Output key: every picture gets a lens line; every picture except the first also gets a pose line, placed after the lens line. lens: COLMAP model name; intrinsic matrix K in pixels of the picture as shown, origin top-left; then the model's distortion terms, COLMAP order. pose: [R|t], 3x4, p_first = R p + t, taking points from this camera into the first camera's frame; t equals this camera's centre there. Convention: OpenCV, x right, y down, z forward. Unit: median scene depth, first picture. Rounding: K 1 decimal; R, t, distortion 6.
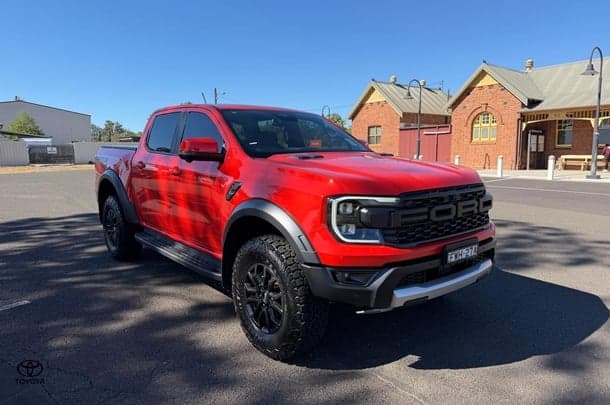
lens RADIAL K [[417.8, 0, 304.5], [0, 417.8, 188.3], [0, 0, 1]] dist [0.034557, -0.057551]
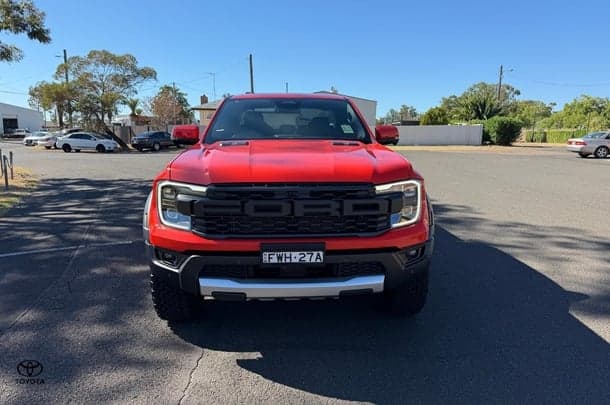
lens RADIAL K [[417.8, 0, 304.5], [0, 417.8, 188.3], [0, 0, 1]] dist [0.034557, -0.057551]
pose [[0.817662, 0.090985, -0.568463, 0.918083], [-0.066023, 0.995737, 0.064407, -0.051308], [0.571900, -0.015132, 0.820184, 0.296899]]
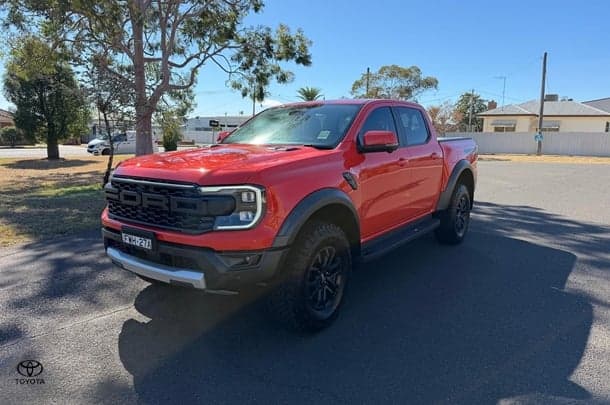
lens RADIAL K [[417.8, 0, 304.5], [0, 417.8, 188.3], [0, 0, 1]] dist [0.034557, -0.057551]
pose [[0.269703, 0.127445, -0.954473, 1.527908], [-0.098855, 0.989631, 0.104206, -0.130565], [0.957856, 0.066250, 0.279505, 1.136039]]
